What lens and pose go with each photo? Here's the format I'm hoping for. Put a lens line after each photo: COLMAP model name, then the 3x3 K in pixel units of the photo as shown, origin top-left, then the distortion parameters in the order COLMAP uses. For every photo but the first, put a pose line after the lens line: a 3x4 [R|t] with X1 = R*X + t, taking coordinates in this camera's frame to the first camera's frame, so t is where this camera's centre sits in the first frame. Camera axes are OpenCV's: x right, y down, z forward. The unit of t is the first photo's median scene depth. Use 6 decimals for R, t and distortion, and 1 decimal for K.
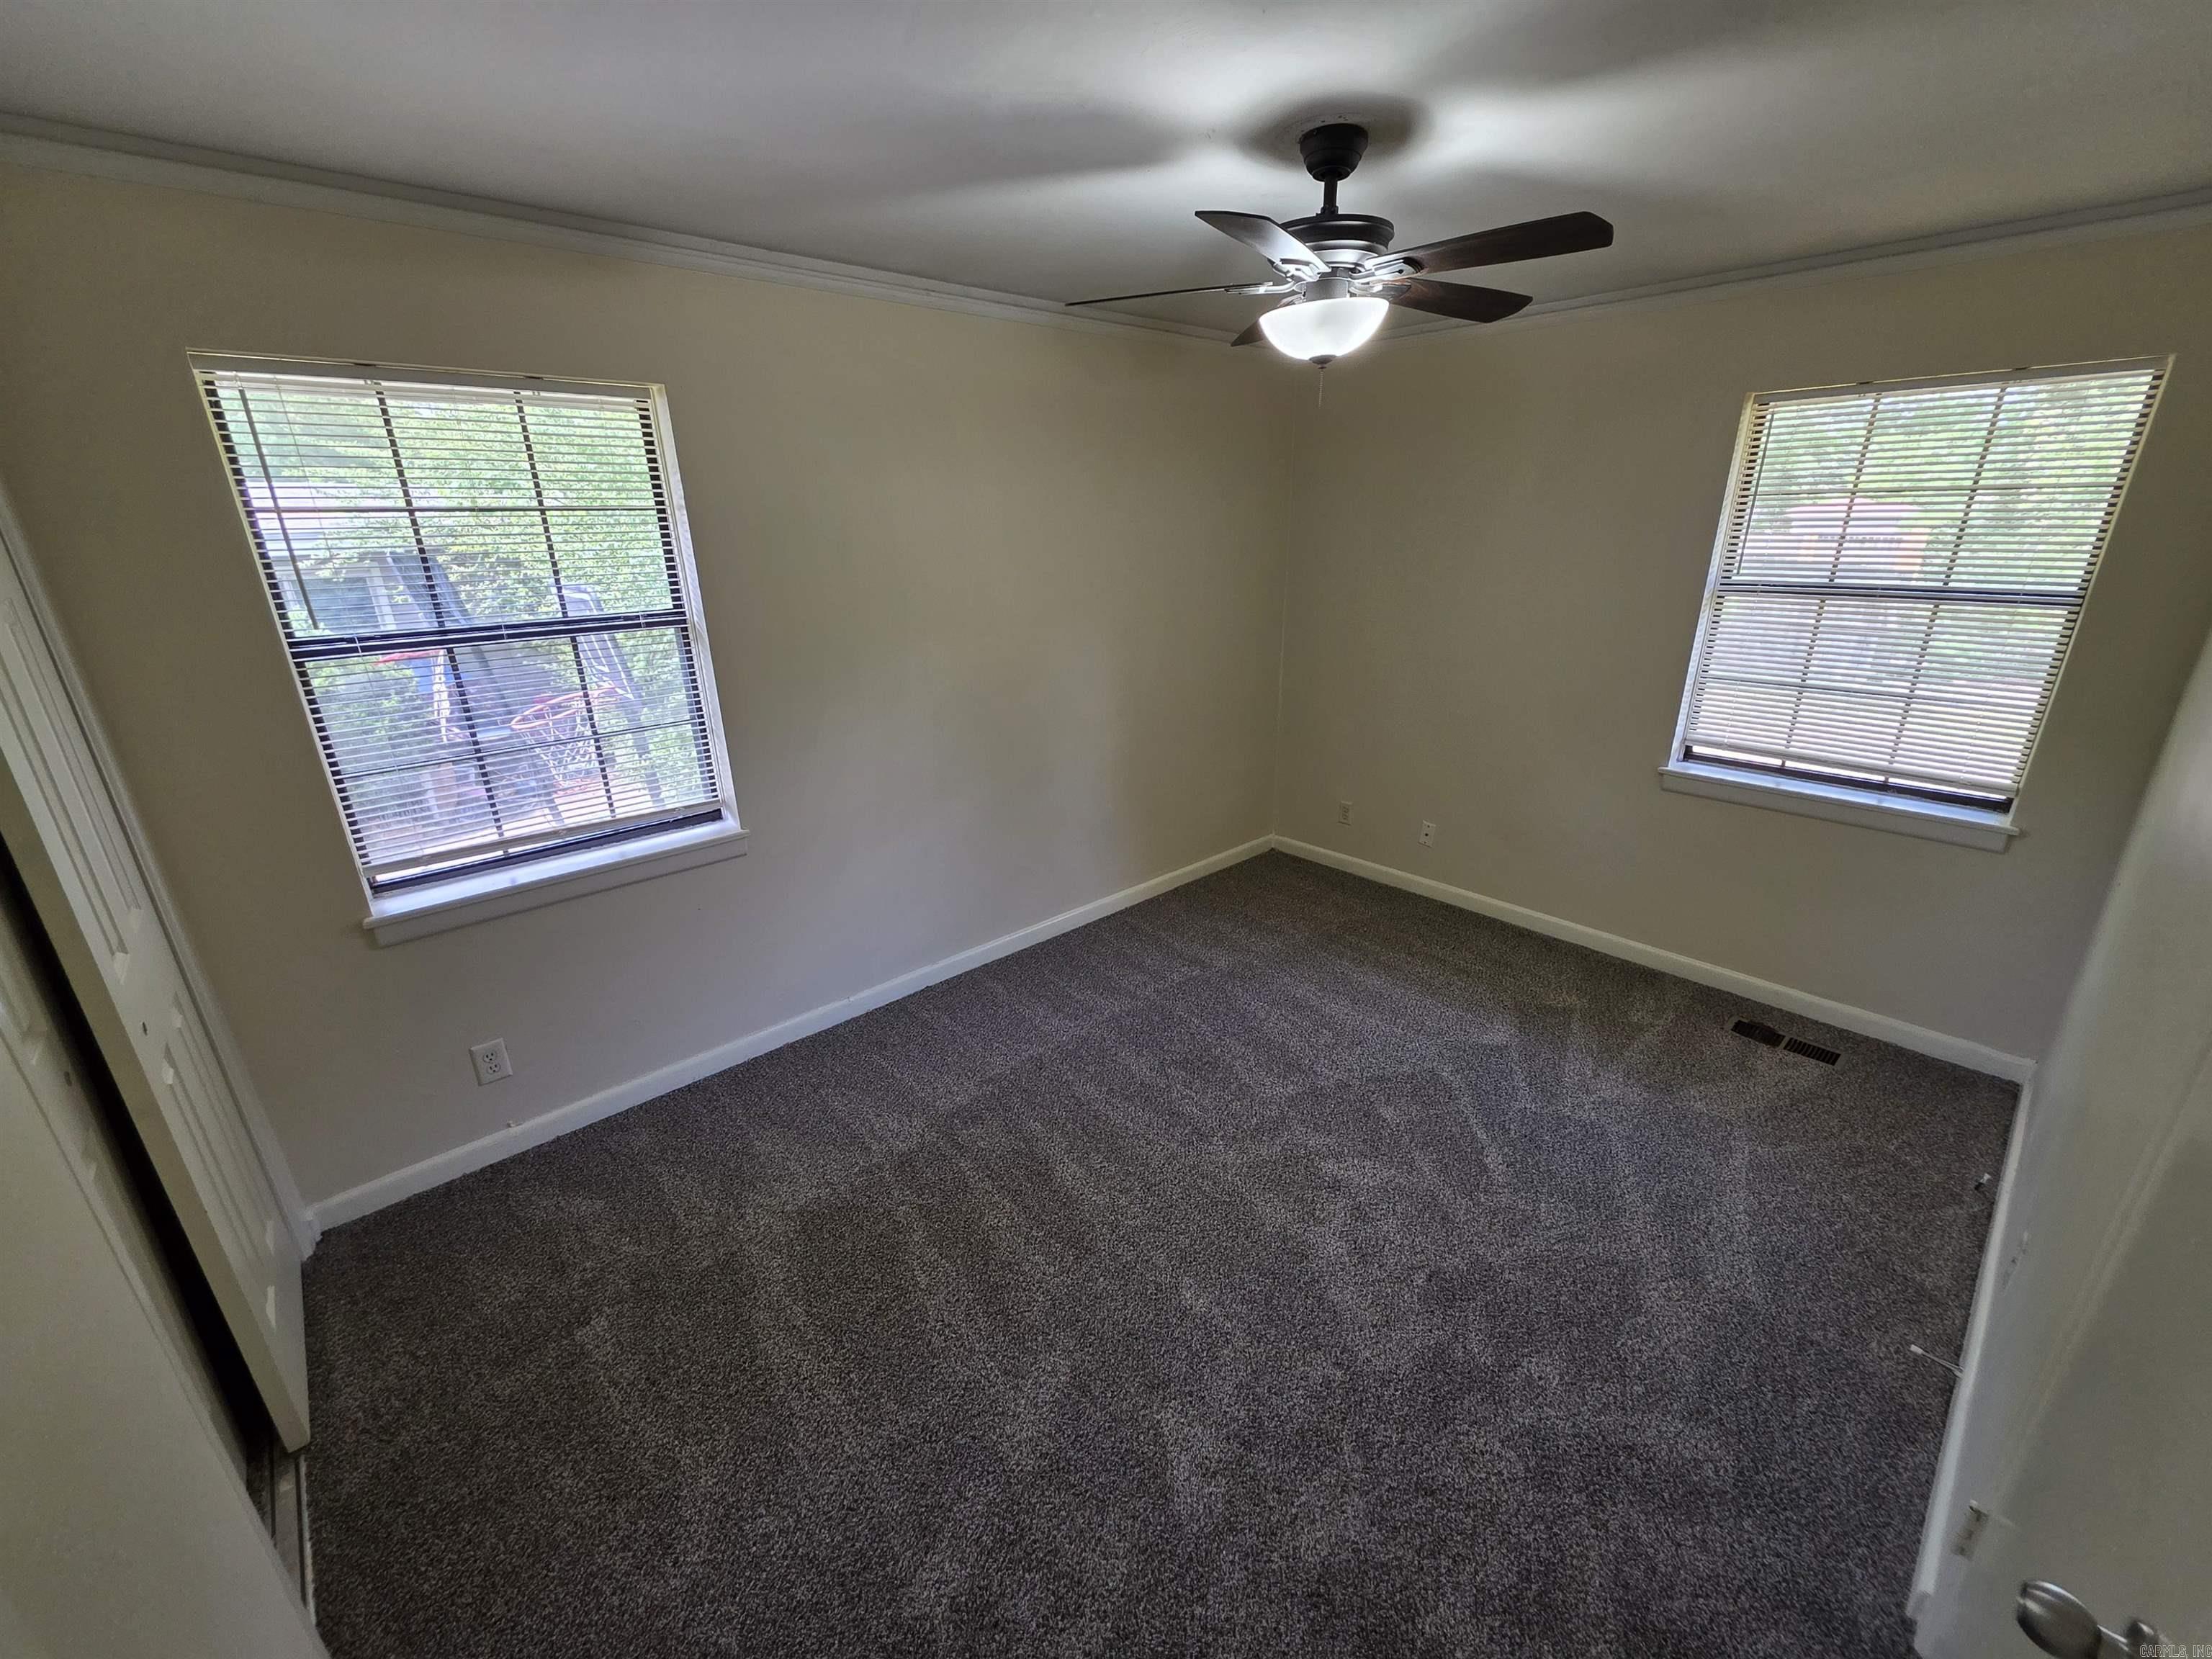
lens RADIAL K [[890.5, 0, 1110.1], [0, 890.5, 825.9], [0, 0, 1]] dist [0.002266, 0.001049]
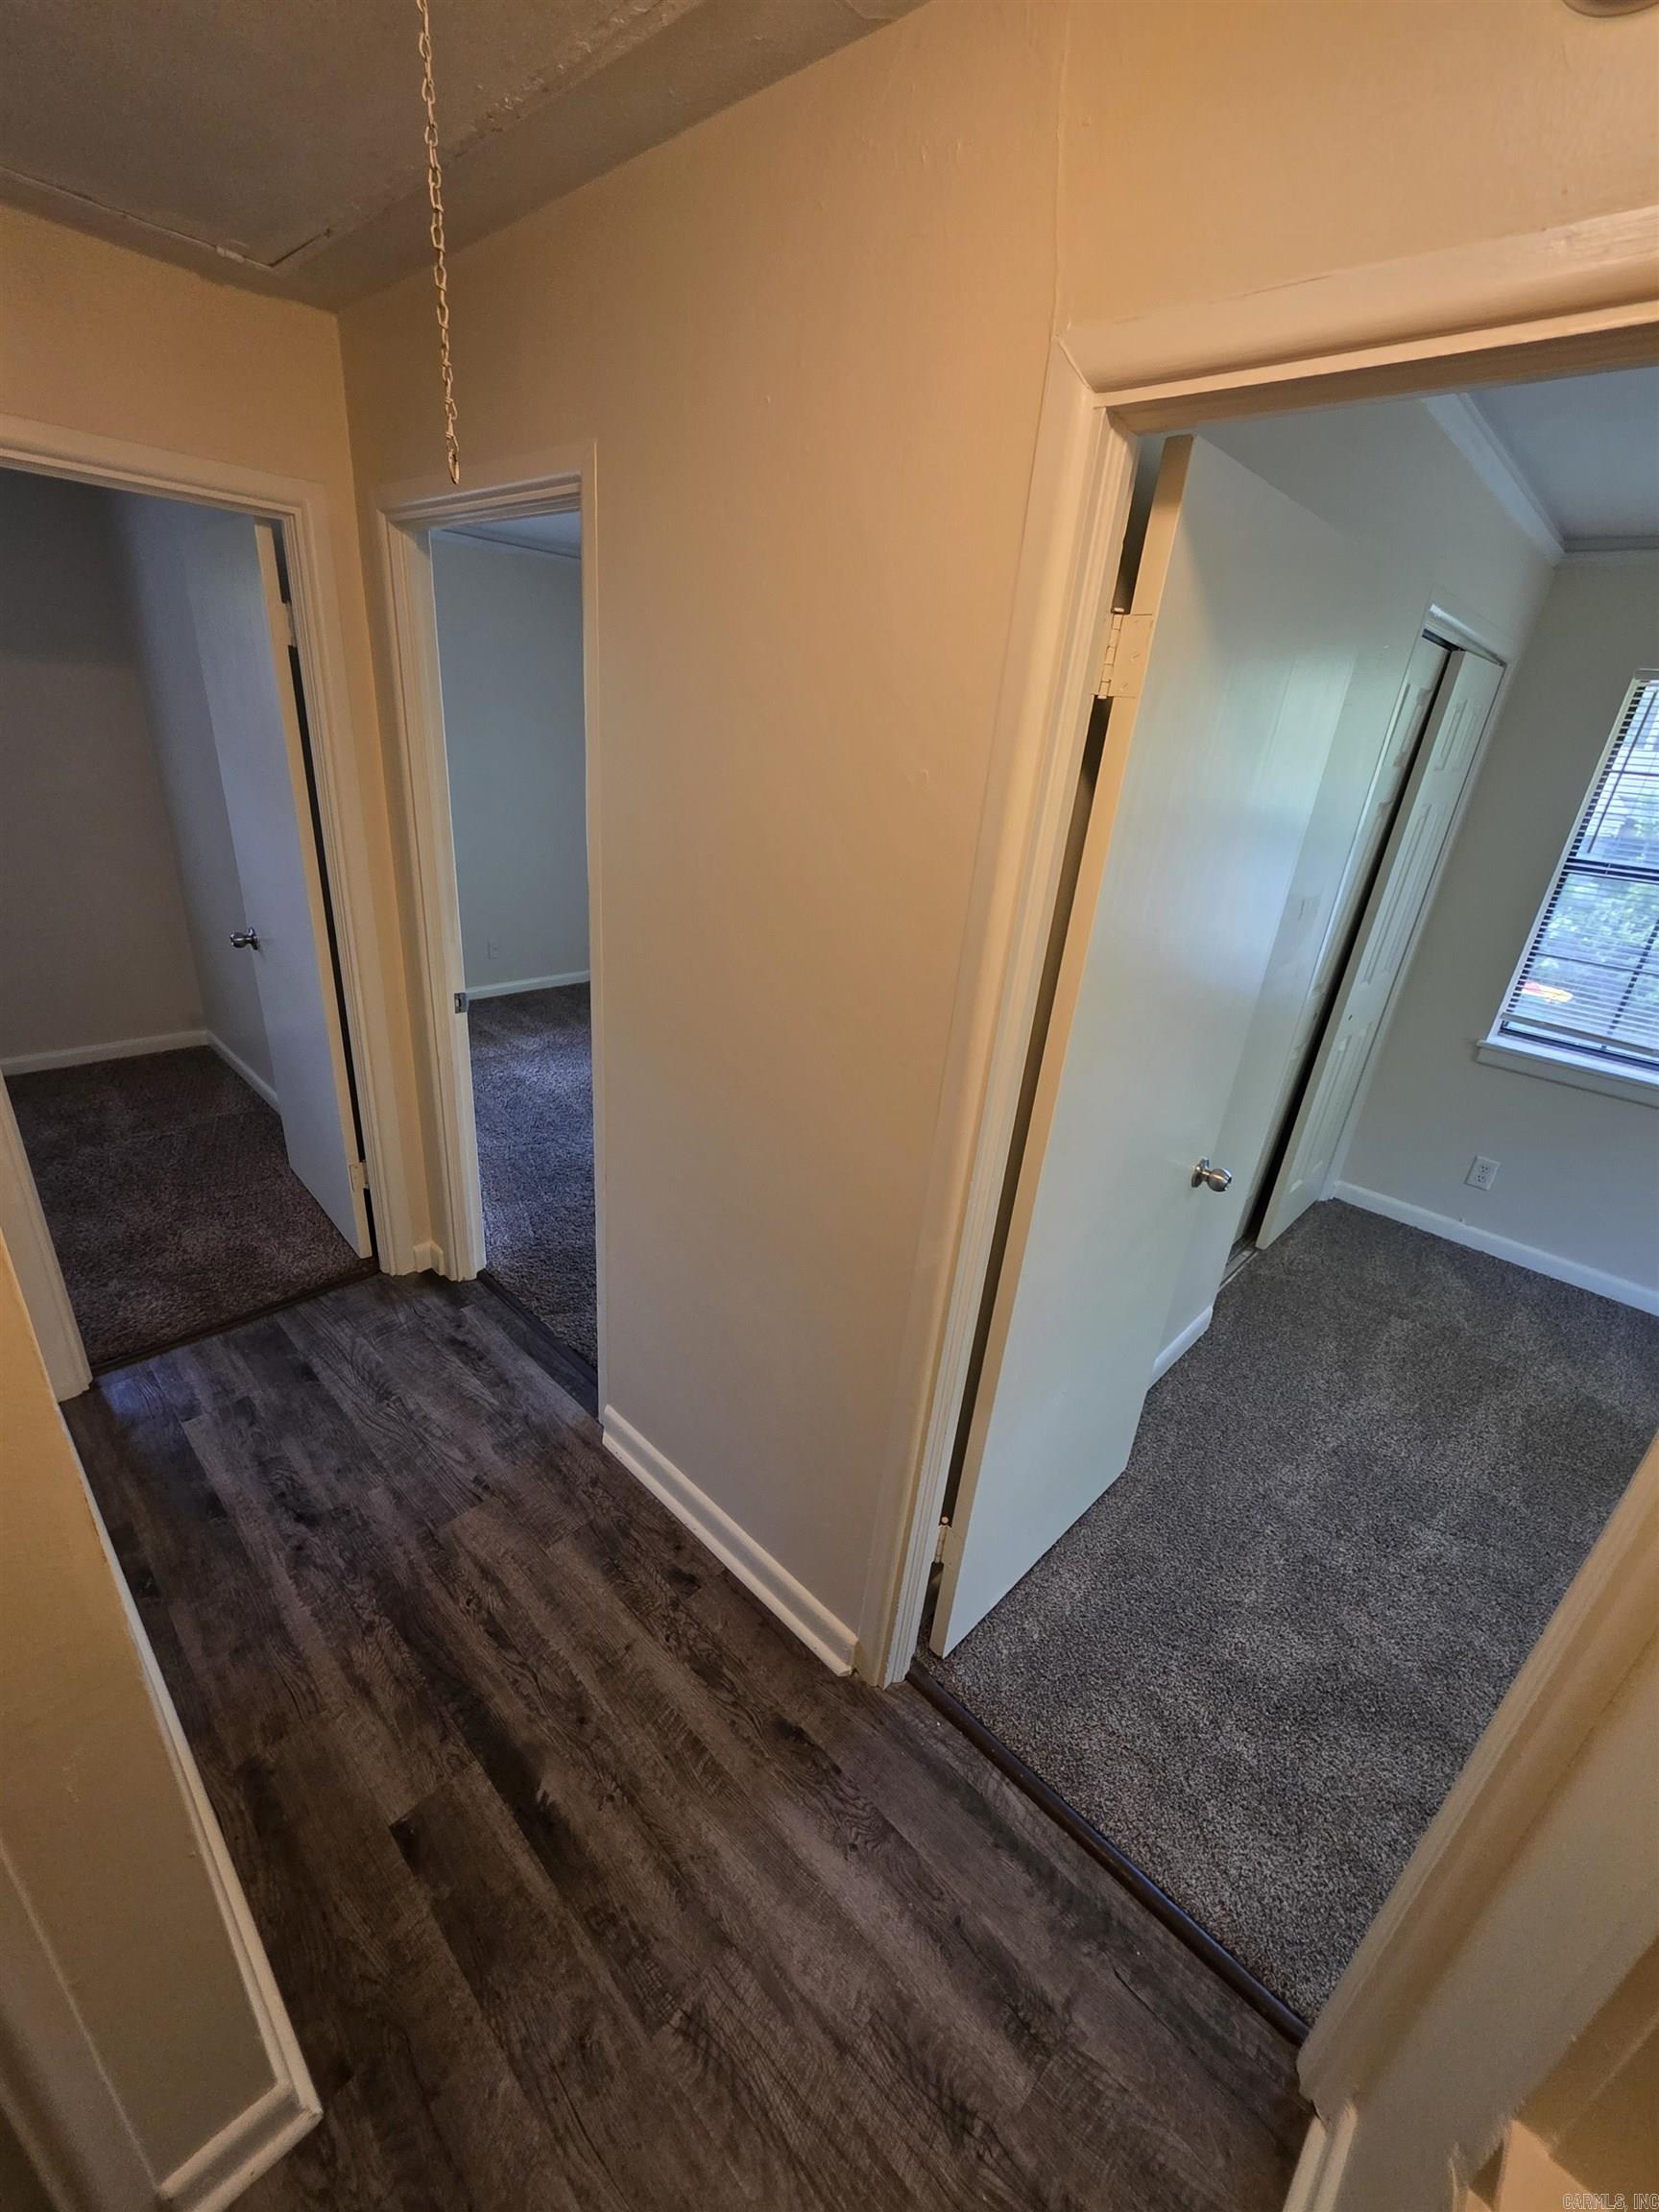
lens RADIAL K [[890.5, 0, 826.5], [0, 890.5, 1109.2], [0, 0, 1]] dist [0.002266, 0.001049]
pose [[0.064183, 0.416434, -0.906898, 2.365015], [-0.416568, 0.836990, 0.354851, 0.628421], [0.906836, 0.355009, 0.227194, -1.374844]]
